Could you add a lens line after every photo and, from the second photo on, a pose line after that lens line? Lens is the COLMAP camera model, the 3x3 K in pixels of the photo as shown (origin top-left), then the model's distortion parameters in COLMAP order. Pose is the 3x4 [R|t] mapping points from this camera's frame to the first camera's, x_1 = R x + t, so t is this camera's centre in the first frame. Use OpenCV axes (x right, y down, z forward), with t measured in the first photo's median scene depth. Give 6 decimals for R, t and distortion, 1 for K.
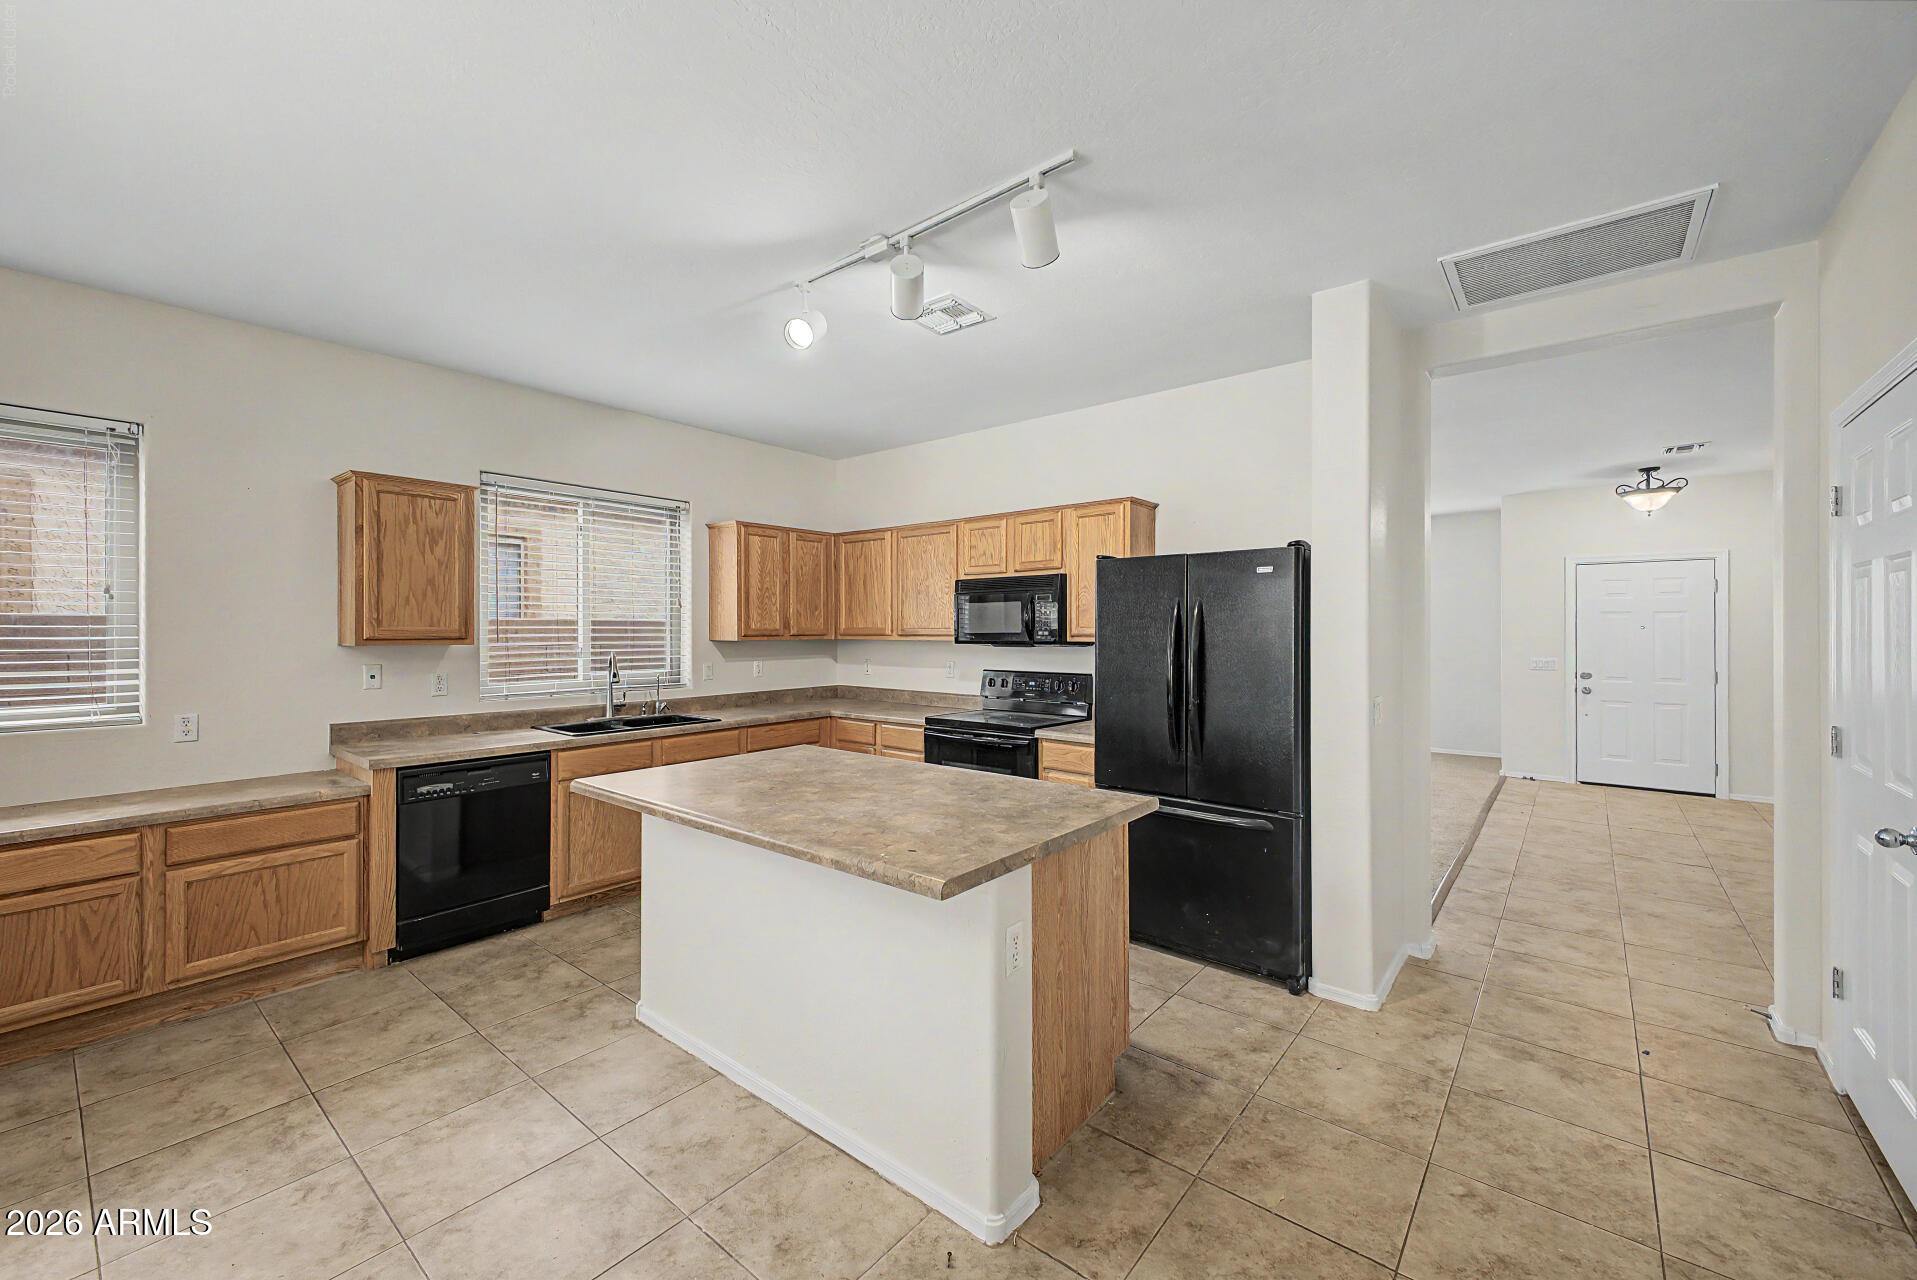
lens RADIAL K [[761.1, 0, 962.8], [0, 761.1, 632.9], [0, 0, 1]] dist [0.014951, -0.000167]
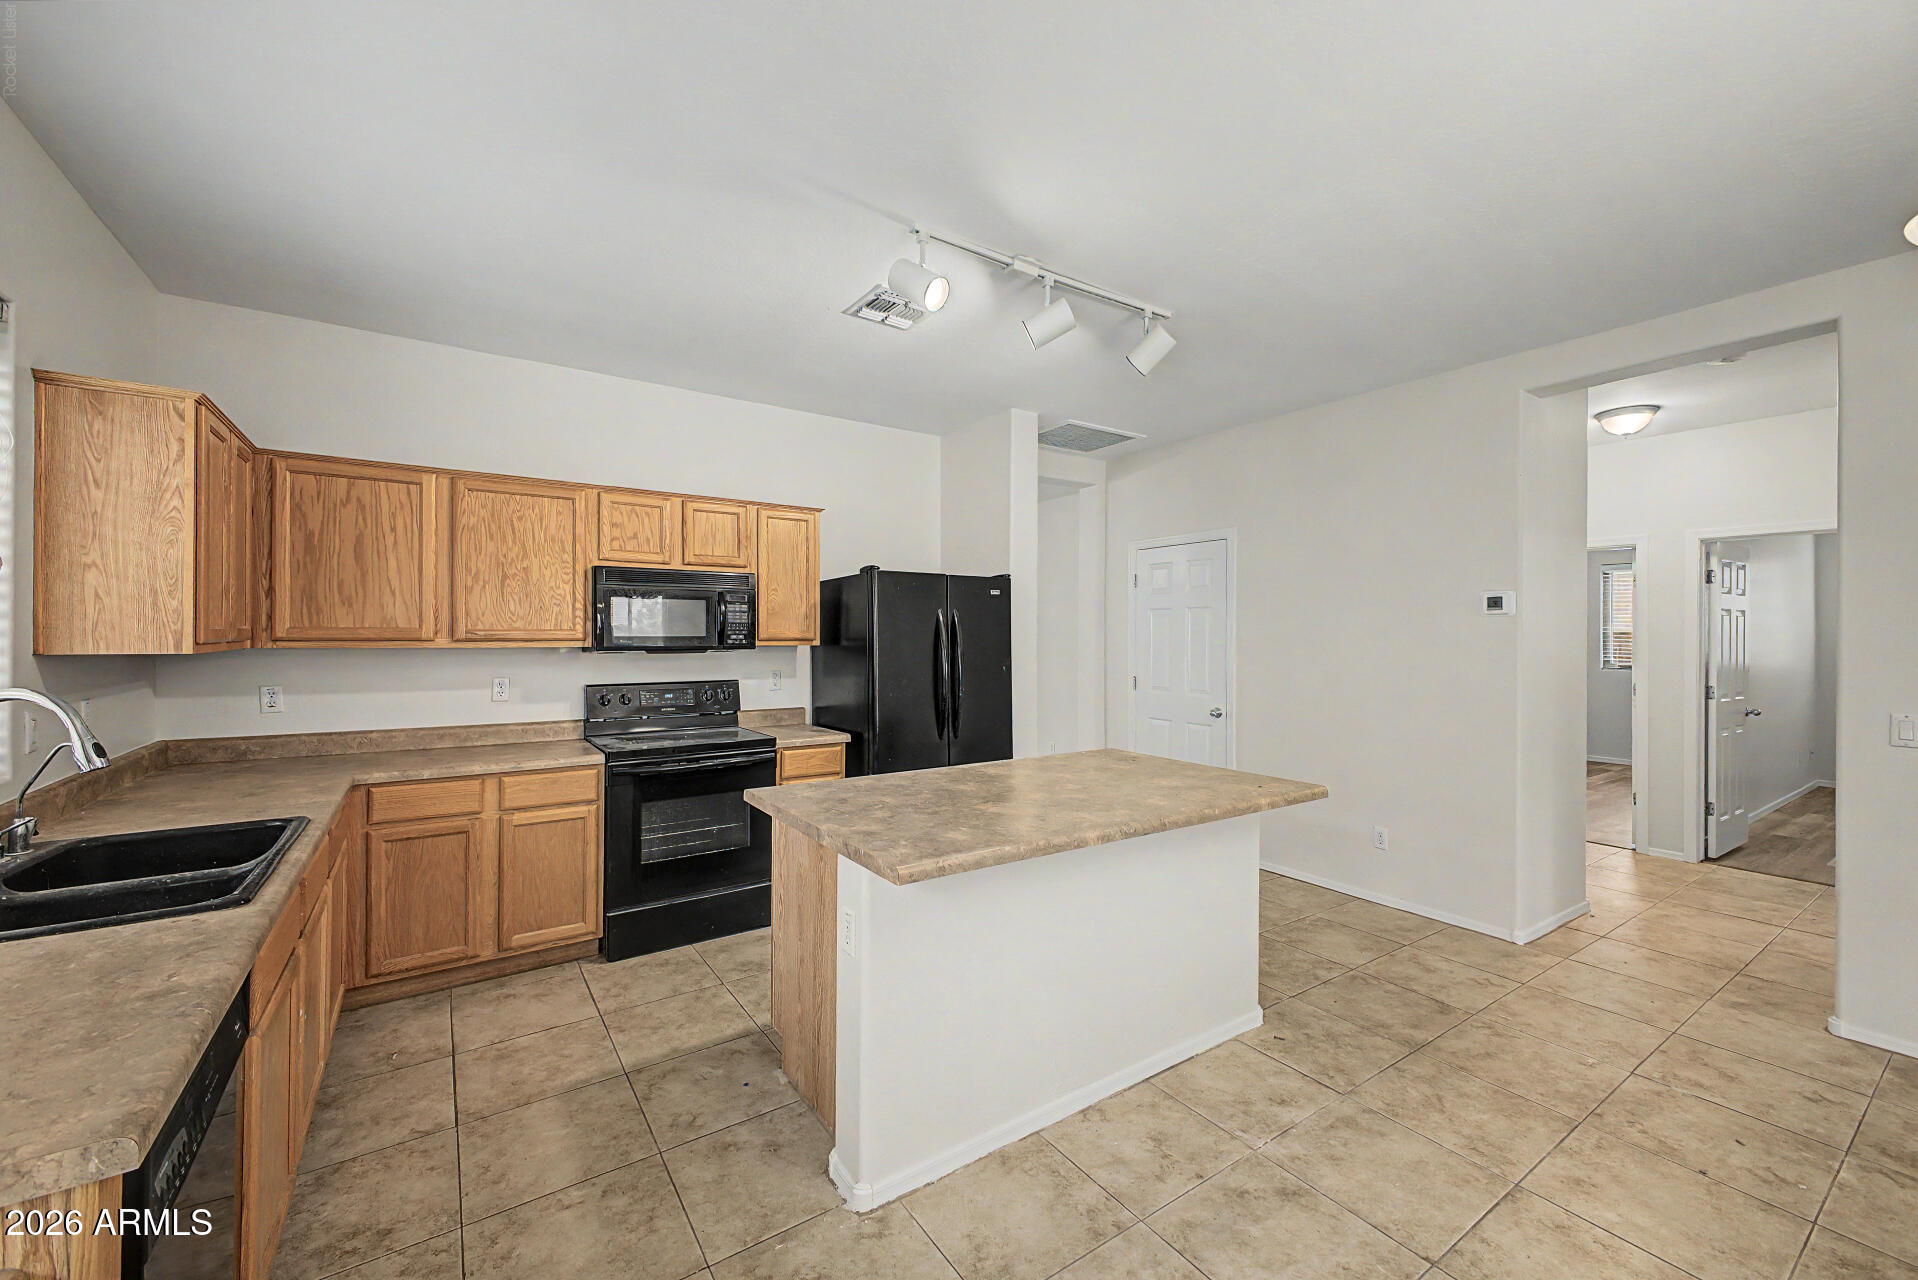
lens RADIAL K [[761.5, 0, 963.0], [0, 761.5, 635.9], [0, 0, 1]] dist [0.014951, -0.000167]
pose [[0.282256, -0.001872, 0.959337, -0.656937], [-0.001217, 0.999997, 0.002310, -0.002918], [-0.959338, -0.001819, 0.282253, 0.456705]]
